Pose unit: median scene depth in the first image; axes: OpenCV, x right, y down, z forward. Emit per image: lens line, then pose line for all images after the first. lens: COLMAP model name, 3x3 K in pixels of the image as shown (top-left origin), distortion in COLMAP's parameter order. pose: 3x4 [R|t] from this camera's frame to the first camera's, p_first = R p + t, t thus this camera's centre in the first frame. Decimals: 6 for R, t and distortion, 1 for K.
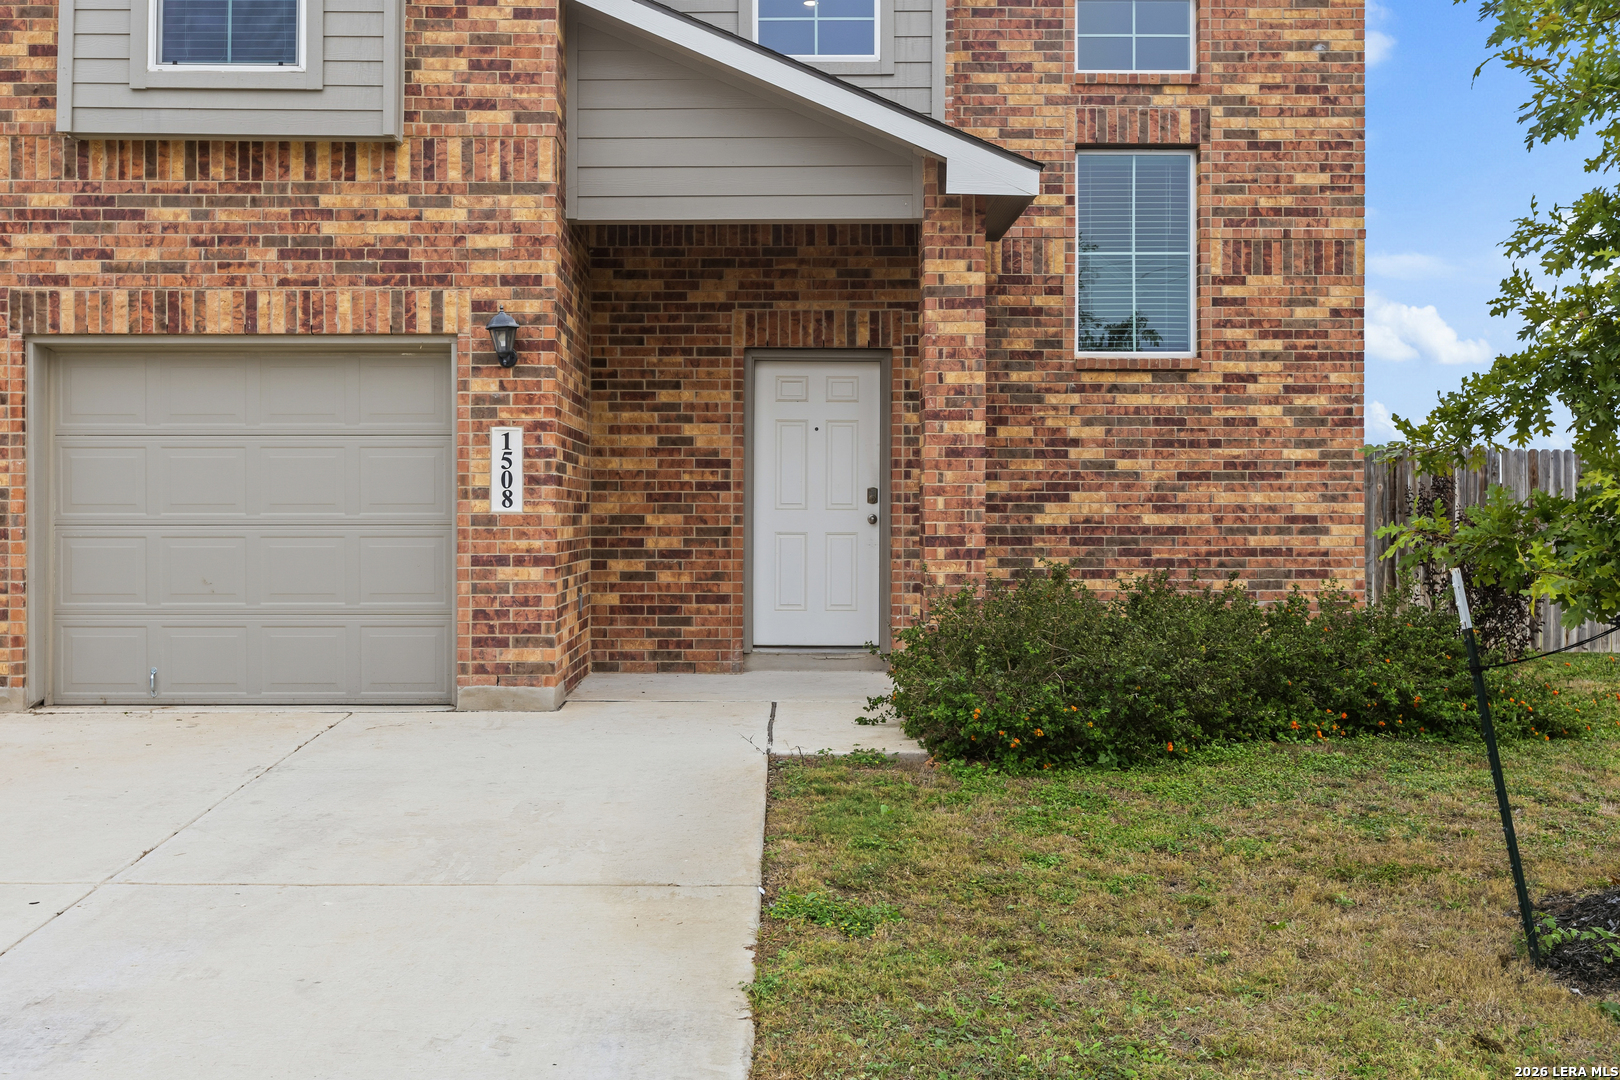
lens RADIAL K [[1654.7, 0, 780.3], [0, 1654.7, 511.4], [0, 0, 1]] dist [-0.013359, 0.015658]
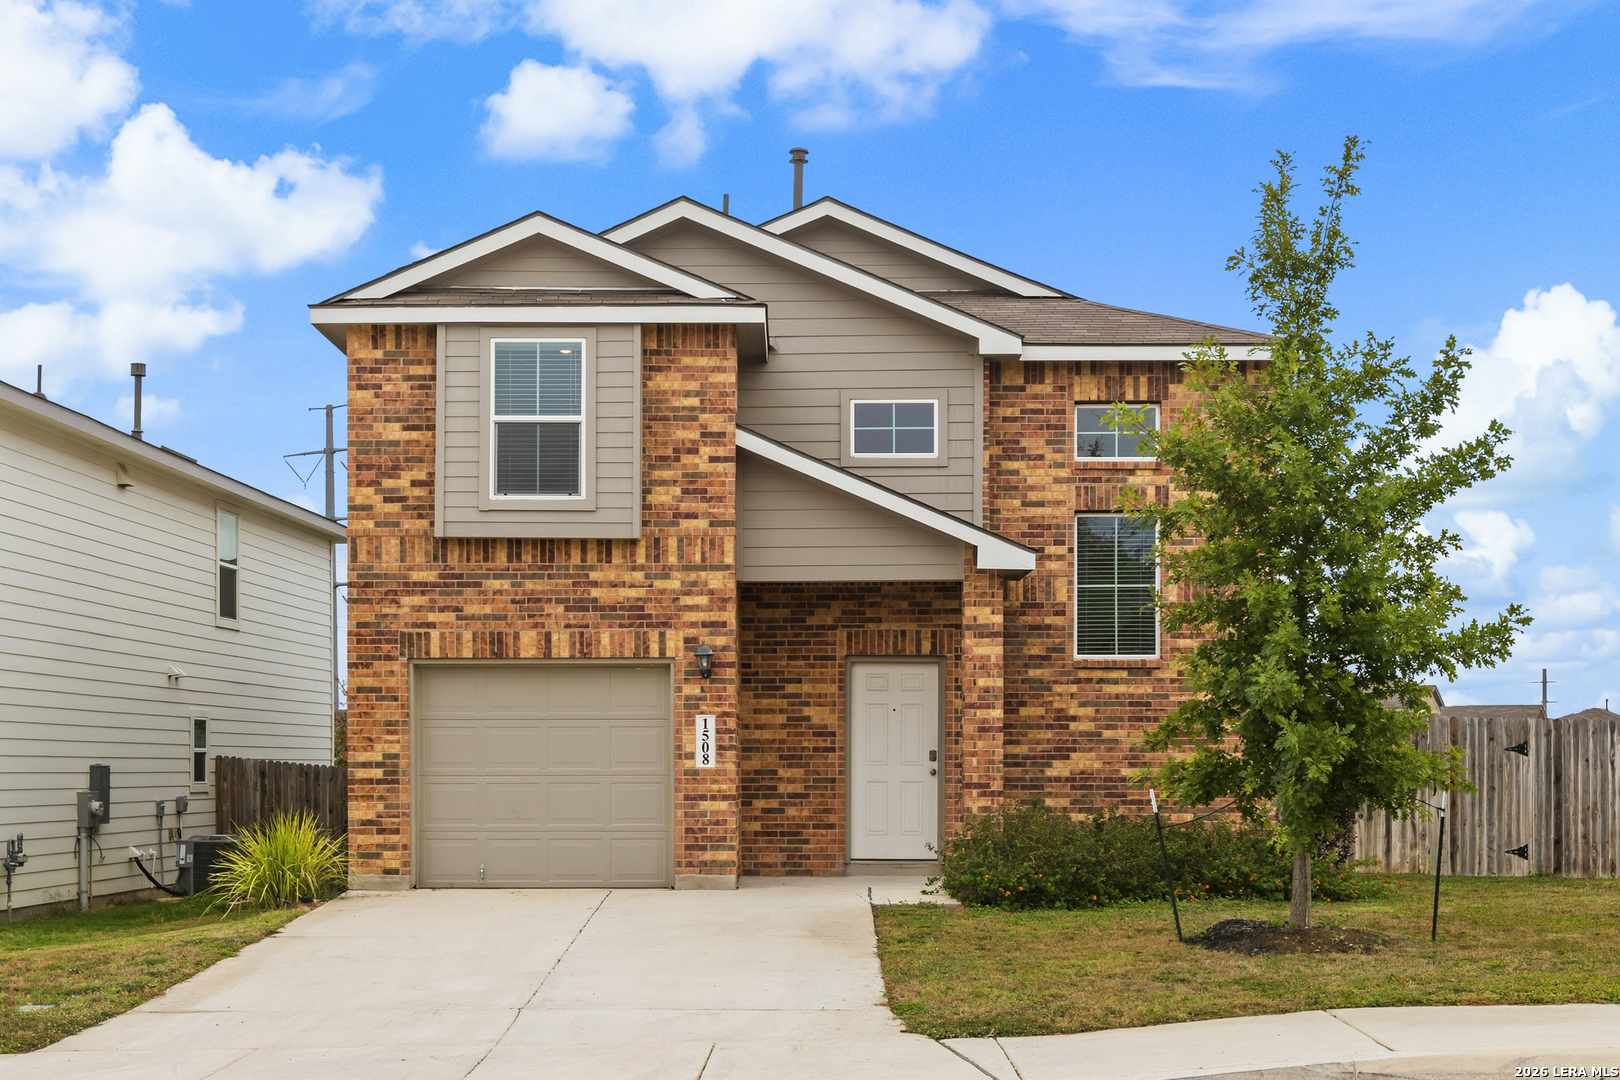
lens RADIAL K [[2656.6, 0, 802.8], [0, 2656.6, 809.4], [0, 0, 1]] dist [-0.008159, -0.004808]
pose [[0.999995, -0.001278, -0.003059, -0.052350], [0.001328, 0.999862, 0.016549, -0.001259], [0.003038, -0.016553, 0.999858, -1.356028]]
